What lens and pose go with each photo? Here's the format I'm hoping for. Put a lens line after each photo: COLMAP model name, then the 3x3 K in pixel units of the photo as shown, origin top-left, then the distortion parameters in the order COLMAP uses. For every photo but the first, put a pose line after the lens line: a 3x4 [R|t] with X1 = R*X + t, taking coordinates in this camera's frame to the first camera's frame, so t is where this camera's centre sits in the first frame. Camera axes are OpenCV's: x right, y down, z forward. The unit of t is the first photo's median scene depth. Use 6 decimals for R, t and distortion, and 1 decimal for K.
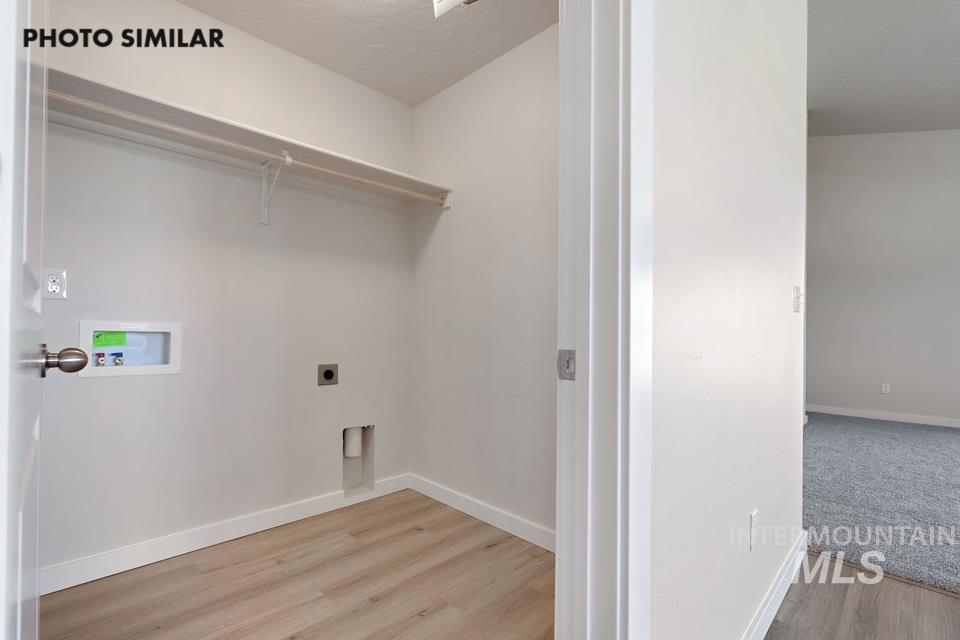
lens RADIAL K [[431.0, 0, 478.5], [0, 431.0, 330.5], [0, 0, 1]] dist [-0.000838, 0.000117]
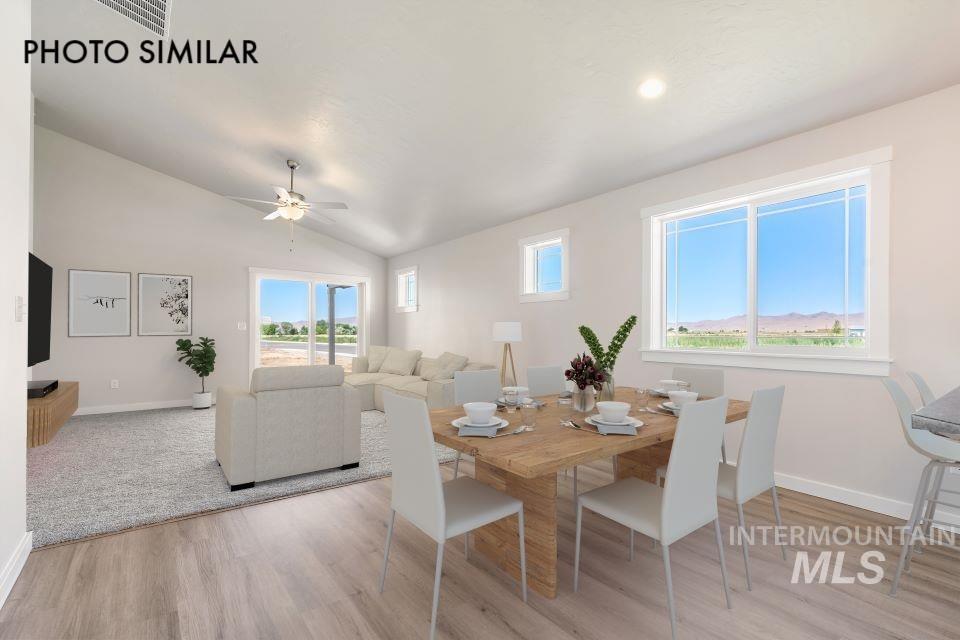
lens RADIAL K [[431.0, 0, 478.5], [0, 431.0, 330.5], [0, 0, 1]] dist [-0.000838, 0.000117]
pose [[0.119421, -0.002846, 0.992840, -0.111391], [-0.000449, 0.999996, 0.002920, -0.018465], [-0.992844, -0.000795, 0.119420, -0.156059]]
